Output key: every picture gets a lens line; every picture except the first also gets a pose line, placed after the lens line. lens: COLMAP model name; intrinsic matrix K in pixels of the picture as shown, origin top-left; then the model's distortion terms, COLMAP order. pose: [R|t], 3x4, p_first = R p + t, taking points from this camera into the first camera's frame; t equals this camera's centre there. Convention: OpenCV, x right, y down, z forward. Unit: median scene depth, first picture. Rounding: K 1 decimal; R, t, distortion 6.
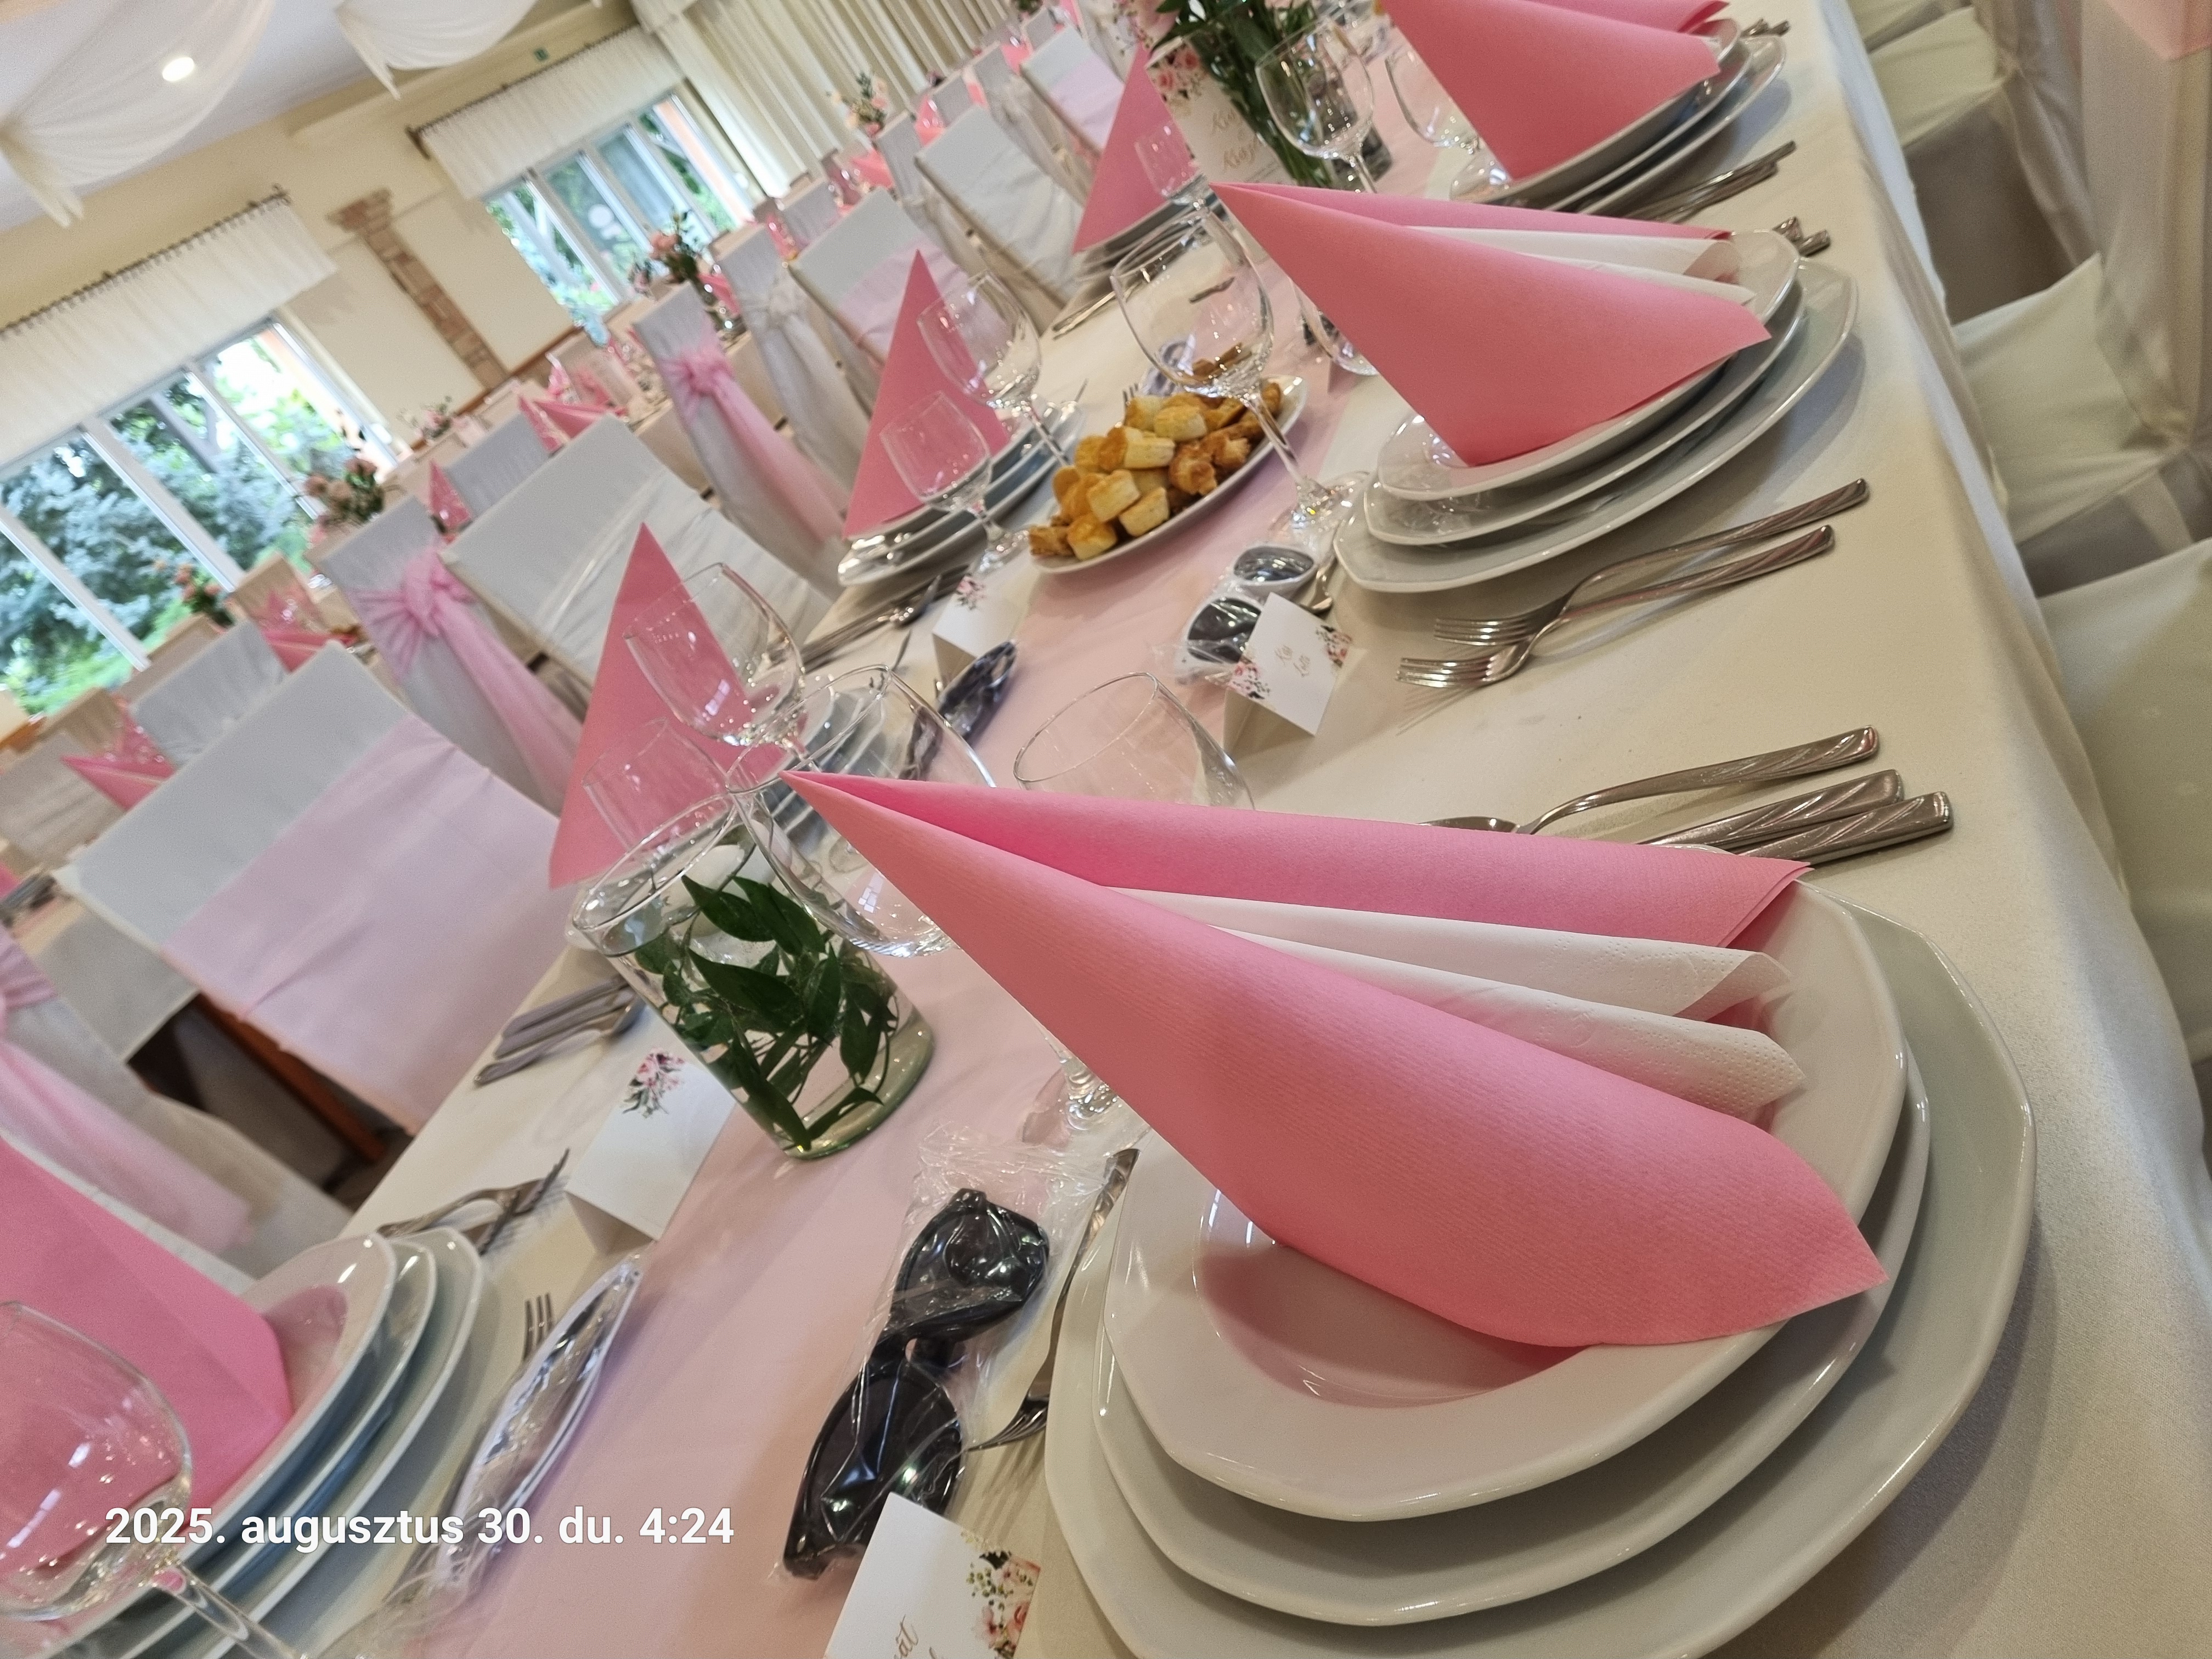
lens RADIAL K [[1627.5, 0, 1109.8], [0, 1627.5, 868.3], [0, 0, 1]] dist [0.061782, -0.067006]
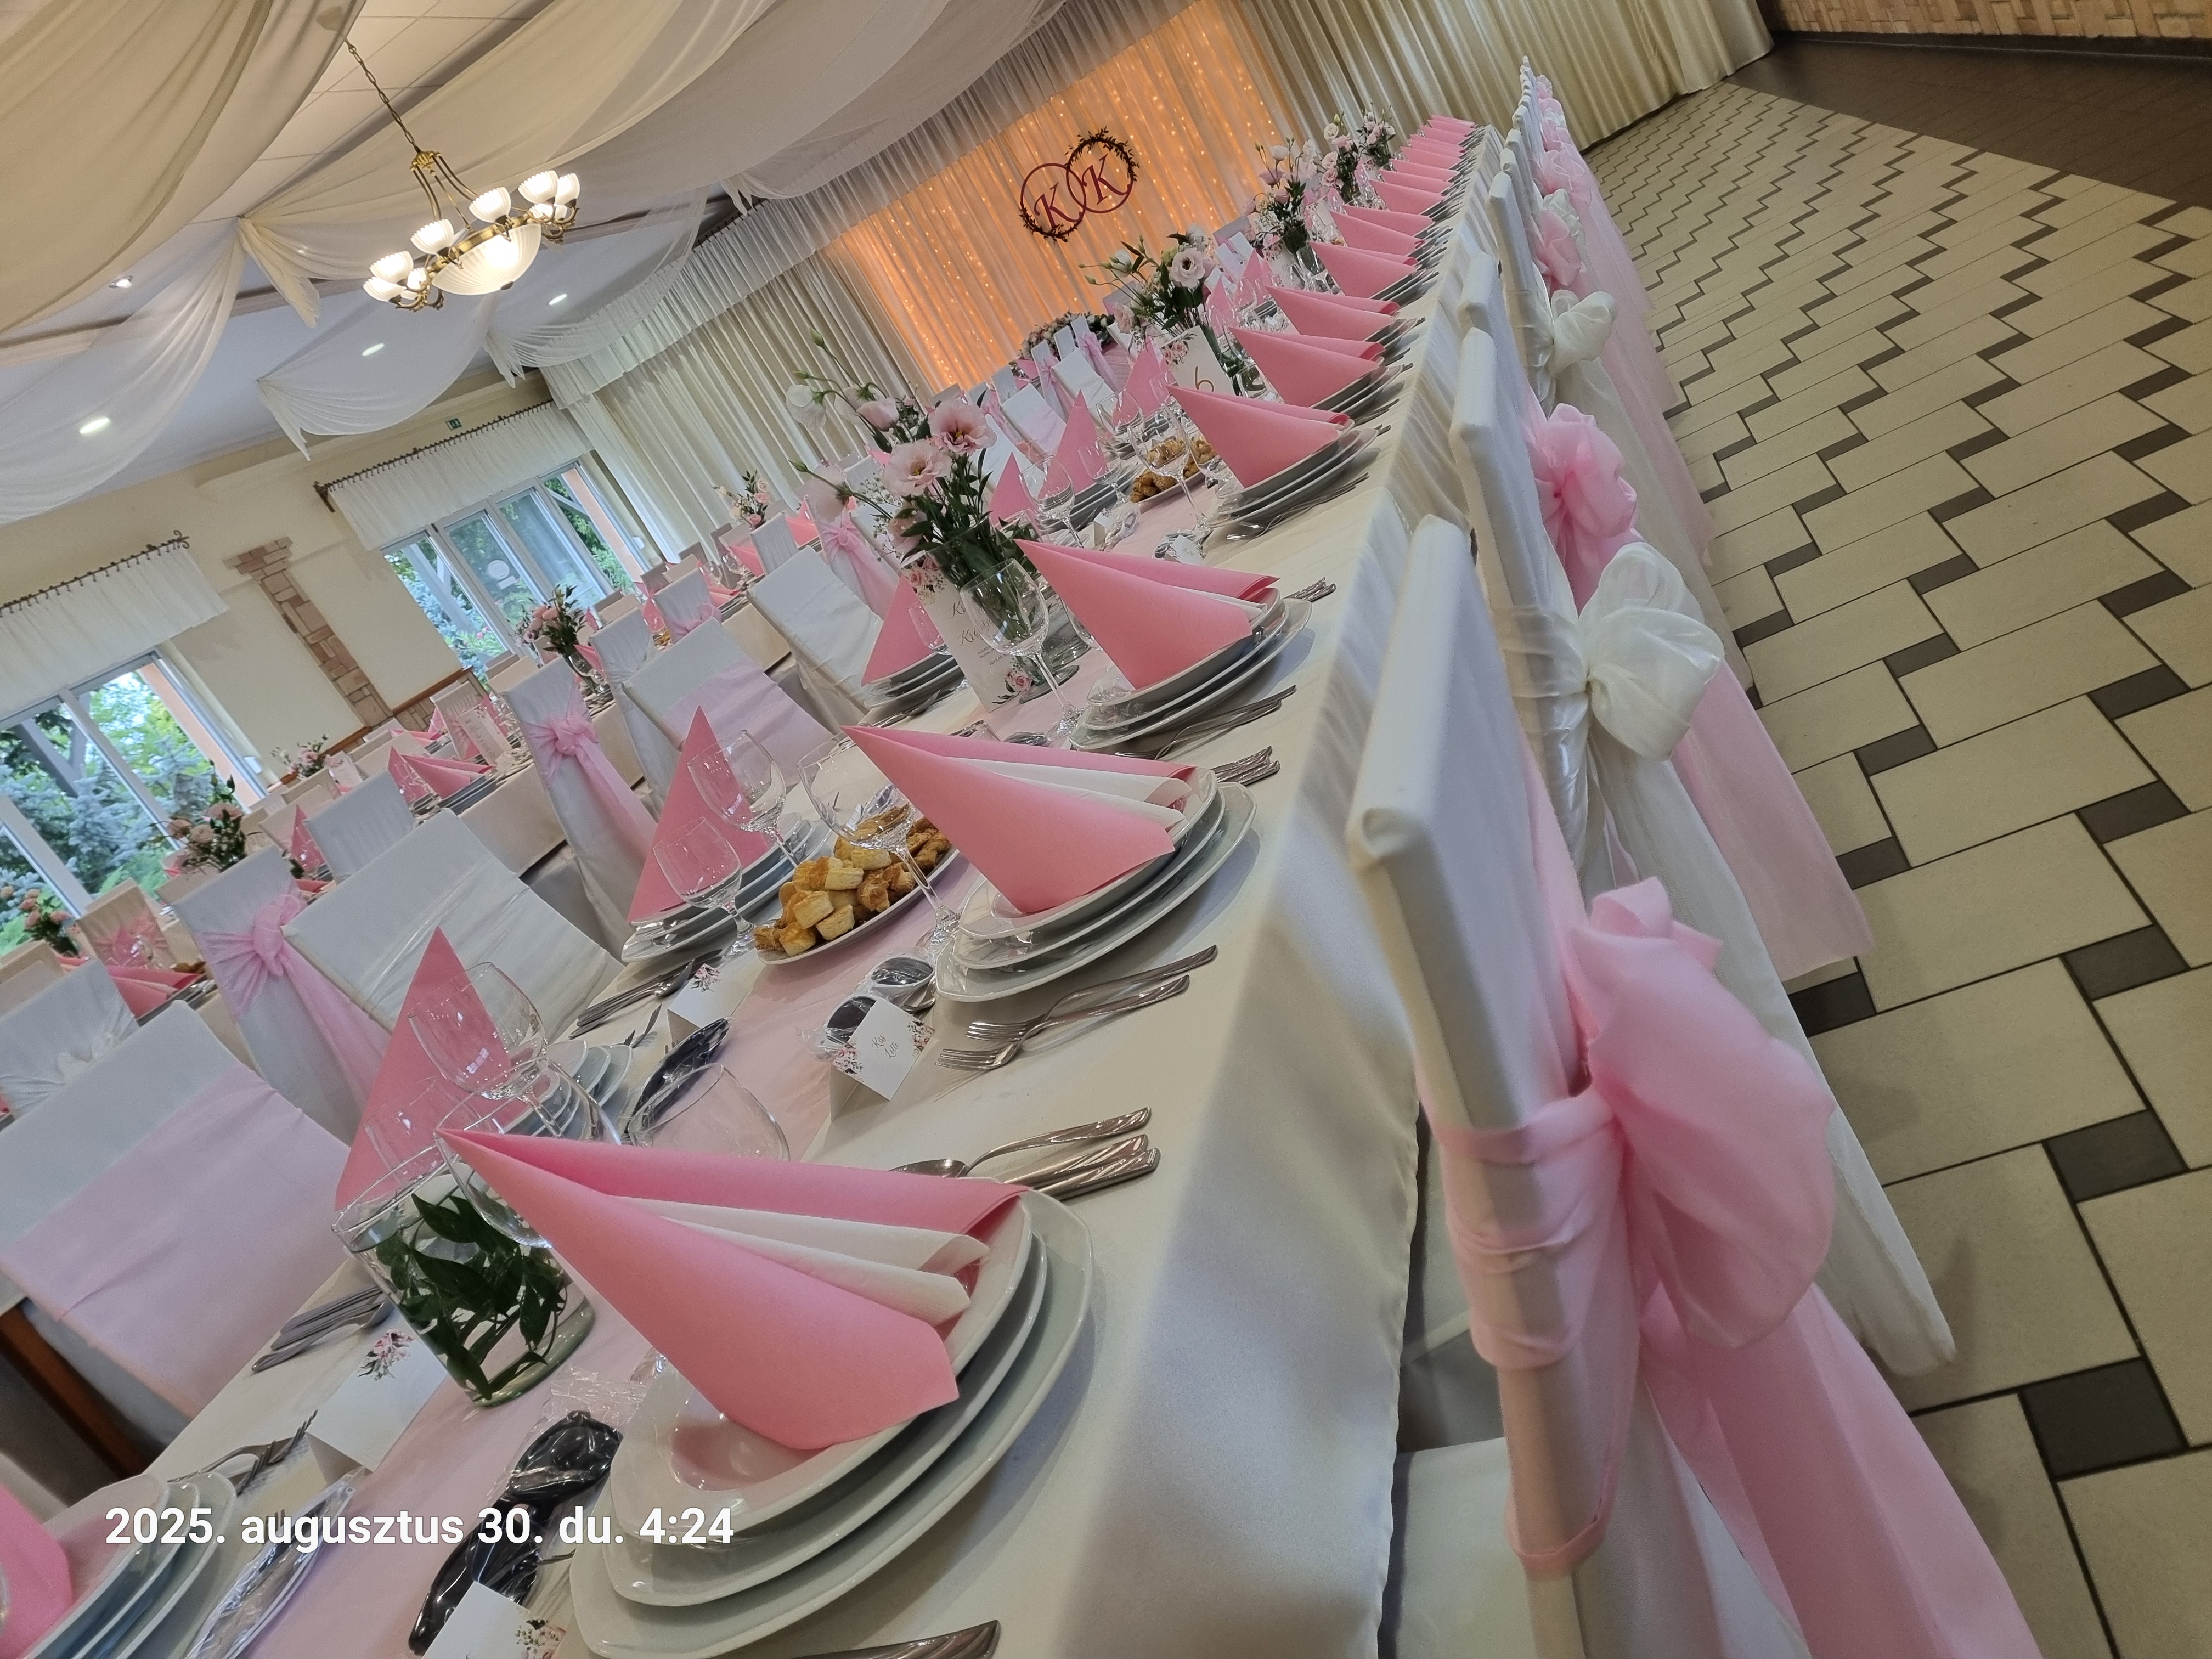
lens RADIAL K [[1627.5, 0, 1109.8], [0, 1627.5, 868.3], [0, 0, 1]] dist [0.061782, -0.067006]
pose [[0.996696, 0.029258, 0.075773, 0.098953], [-0.013017, 0.978351, -0.206542, 0.006189], [-0.080176, 0.204873, 0.975499, -0.221839]]
